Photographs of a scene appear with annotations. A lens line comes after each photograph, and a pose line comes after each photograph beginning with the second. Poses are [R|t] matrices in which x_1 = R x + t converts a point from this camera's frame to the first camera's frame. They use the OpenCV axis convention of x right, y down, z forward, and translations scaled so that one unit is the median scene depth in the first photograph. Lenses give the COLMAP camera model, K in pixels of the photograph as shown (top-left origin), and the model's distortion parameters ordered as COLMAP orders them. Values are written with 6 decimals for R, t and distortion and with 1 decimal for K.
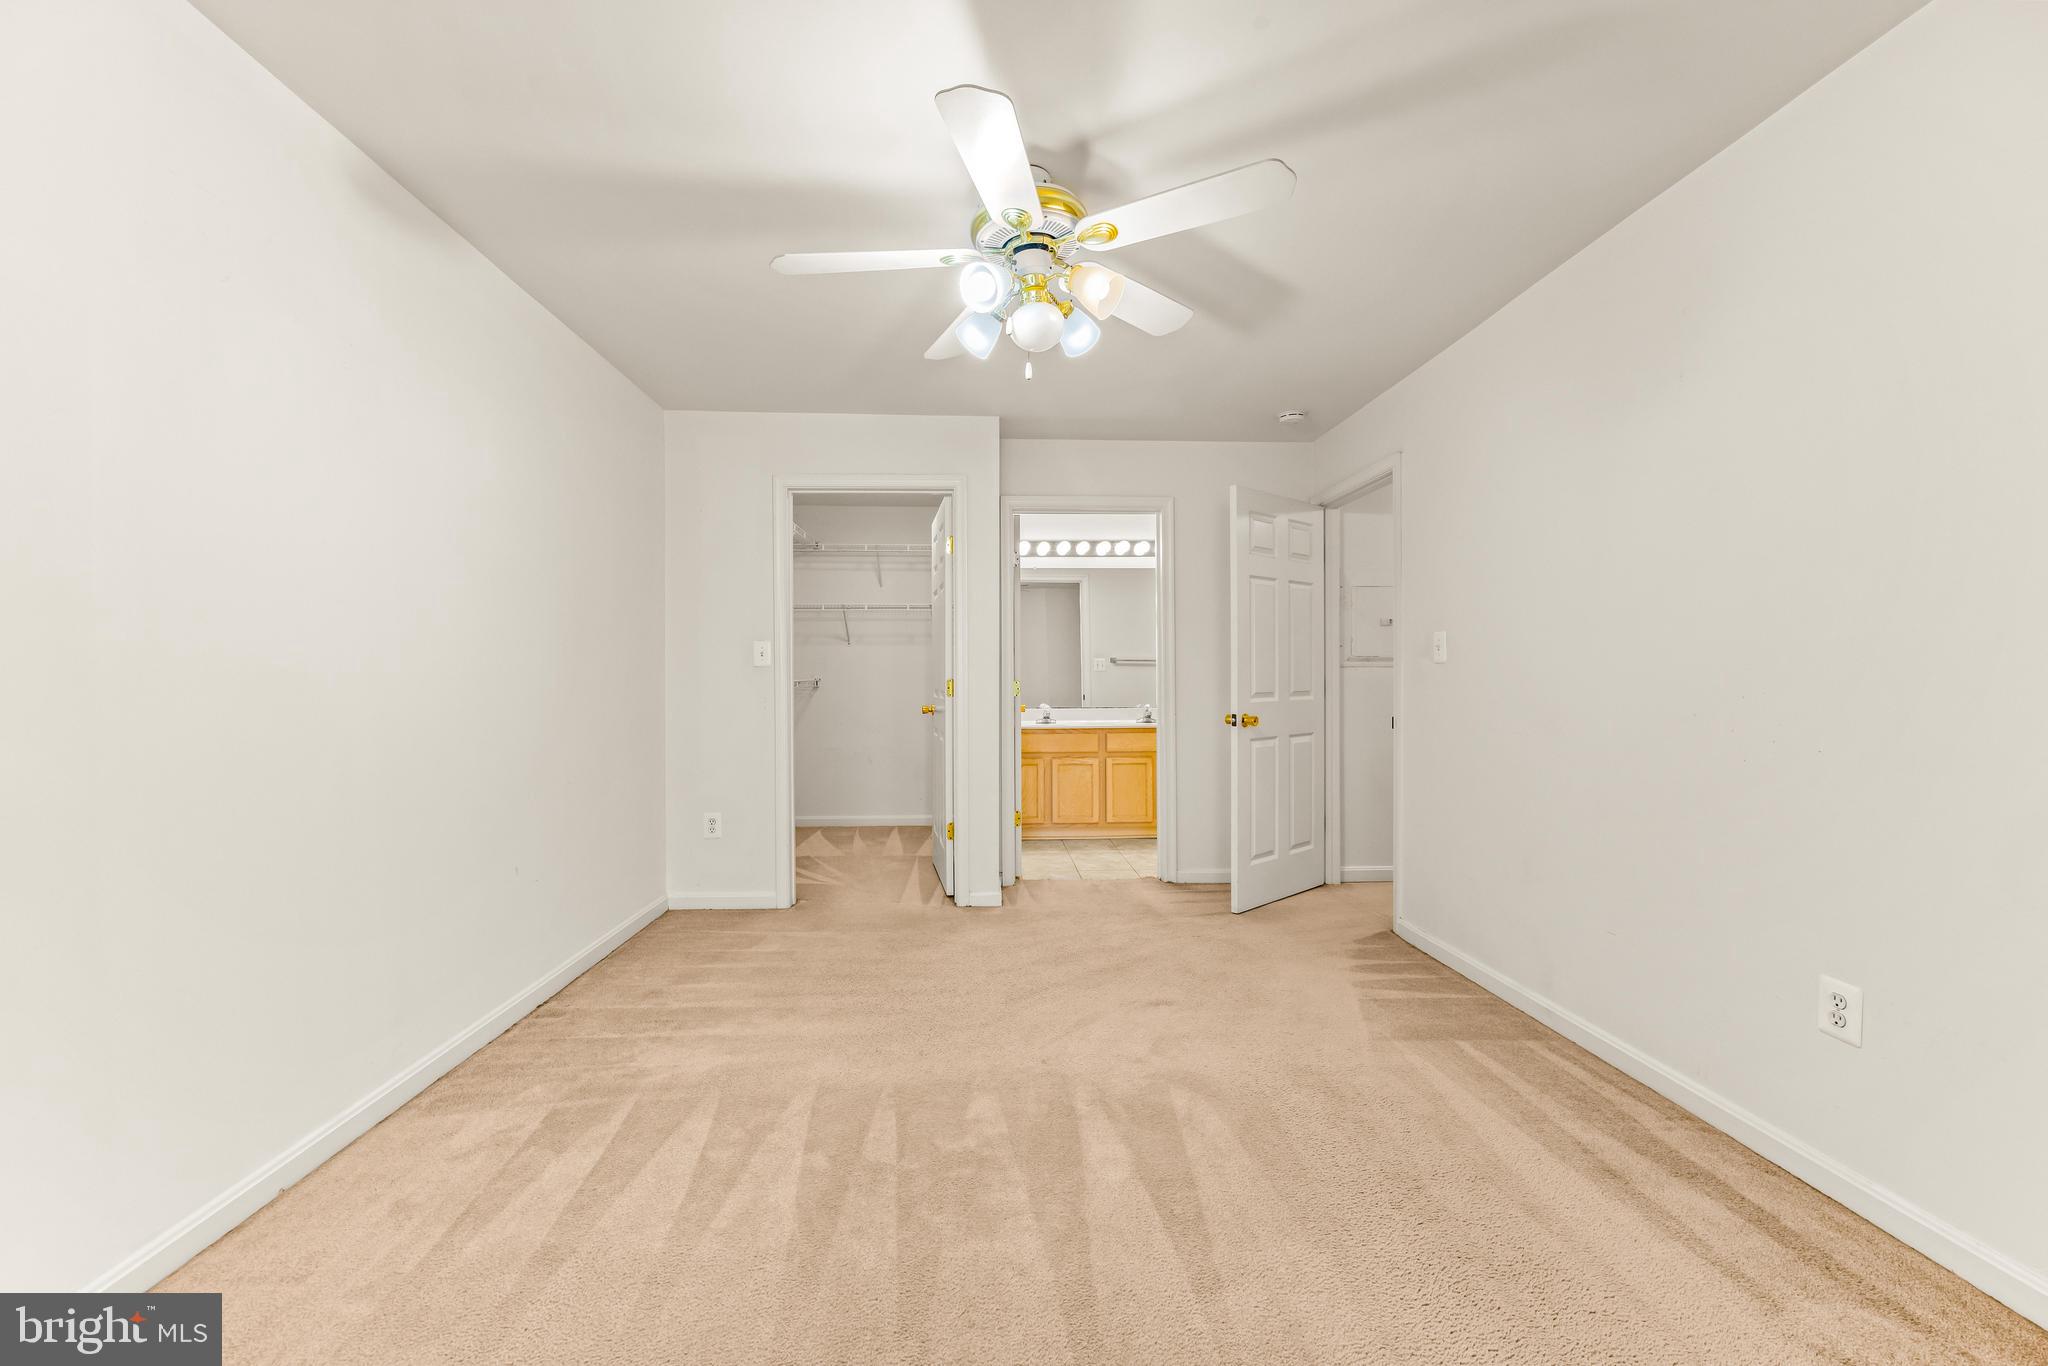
lens RADIAL K [[834.5, 0, 1020.2], [0, 834.5, 685.2], [0, 0, 1]] dist [-0.003810, -0.000479]
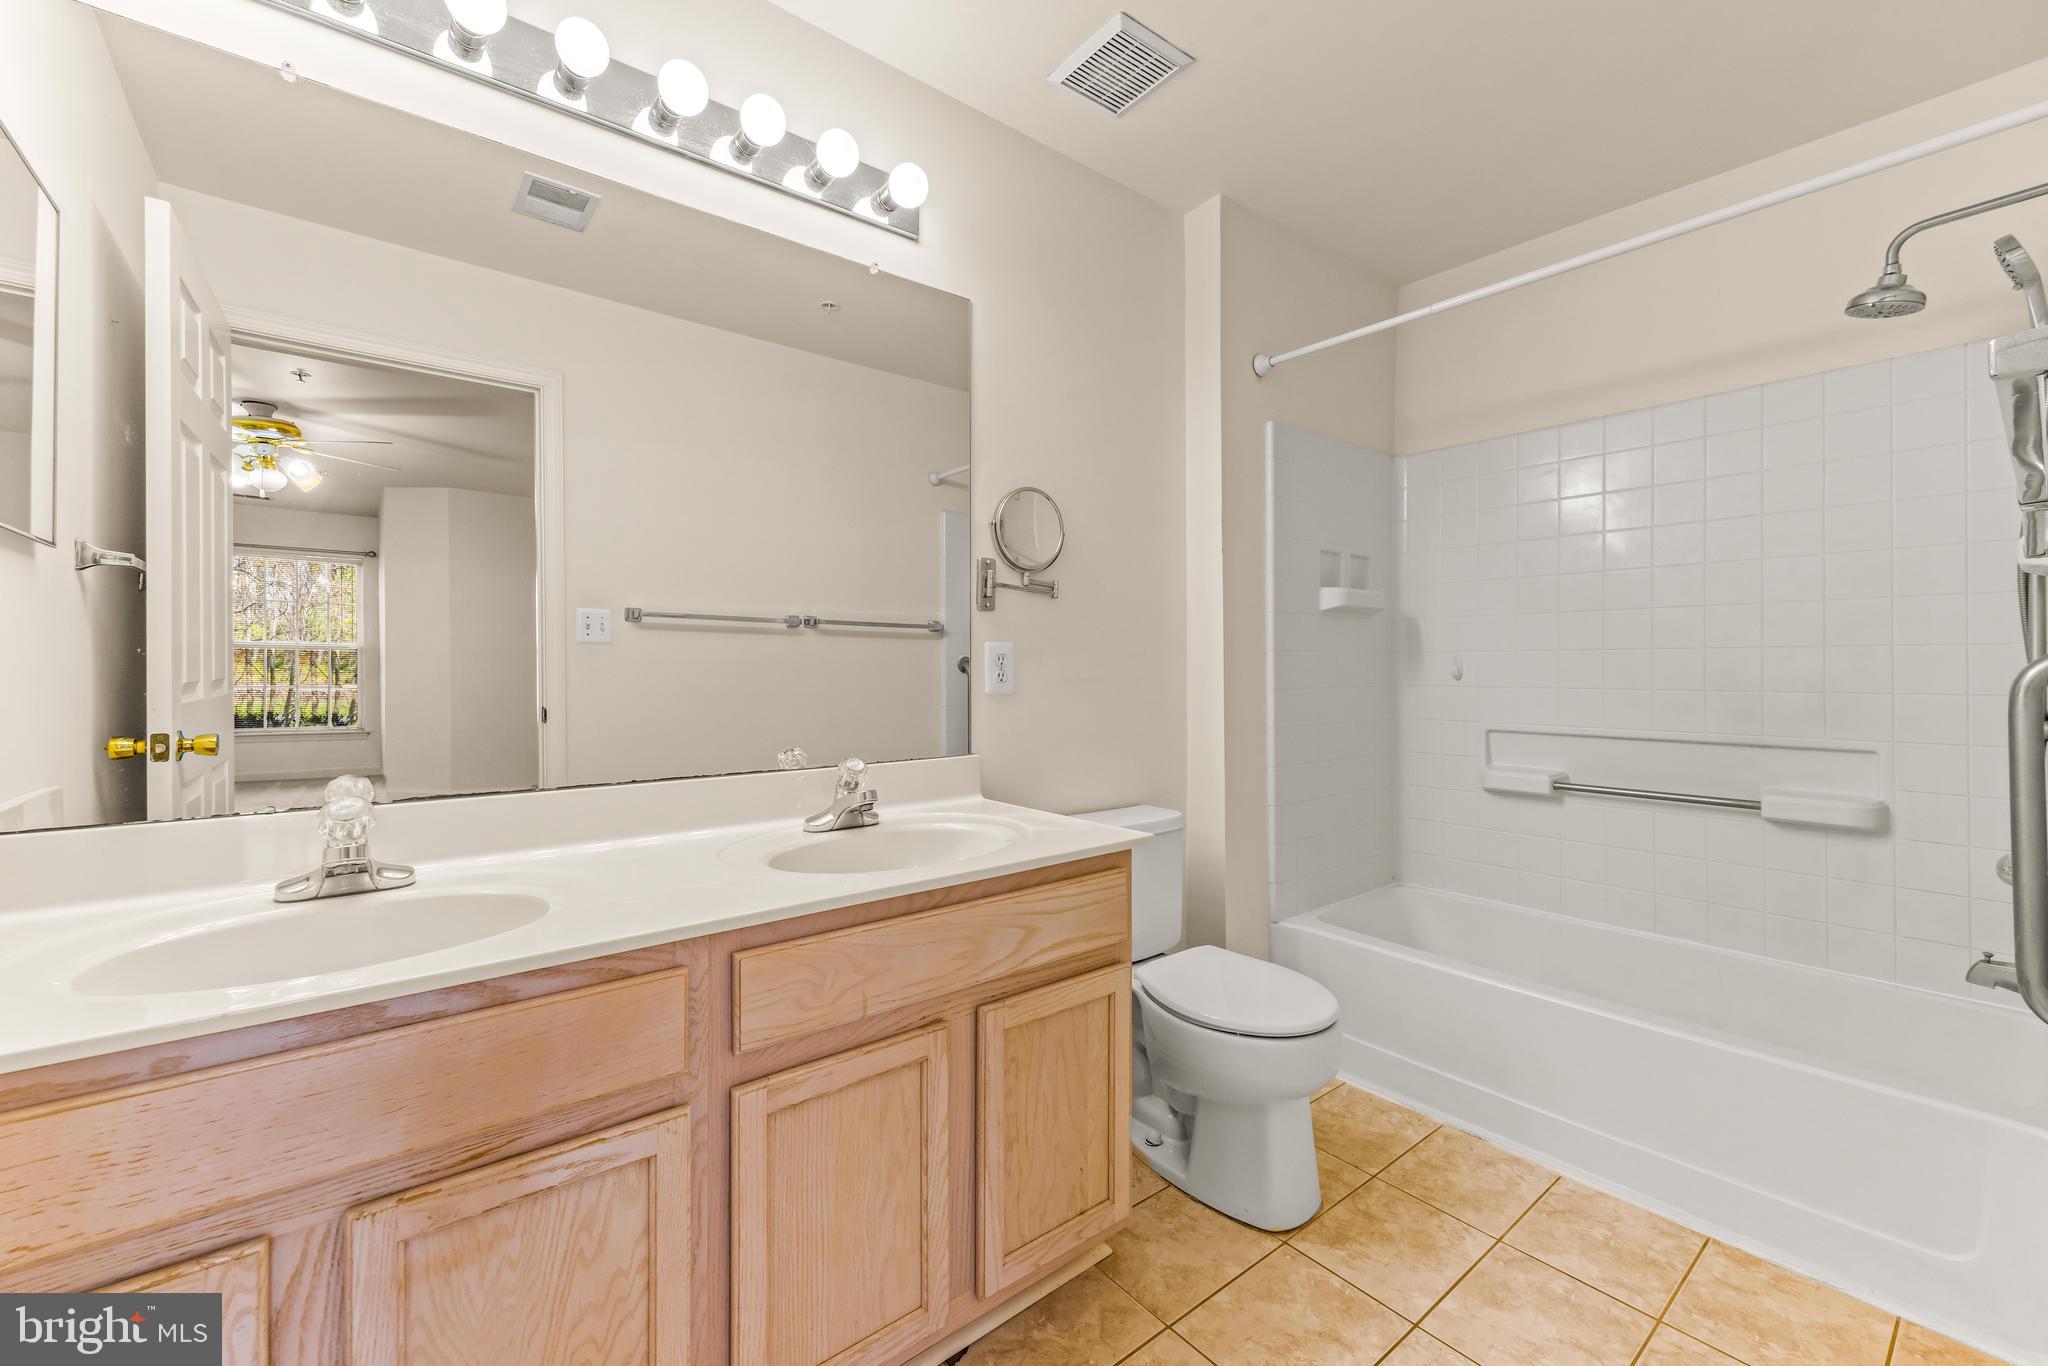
lens RADIAL K [[834.5, 0, 1032.0], [0, 834.5, 678.3], [0, 0, 1]] dist [-0.003810, -0.000479]
pose [[0.809534, -0.005024, 0.587052, 0.049861], [0.001240, 0.999976, 0.006849, -0.004417], [-0.587072, -0.004817, 0.809520, 0.815367]]
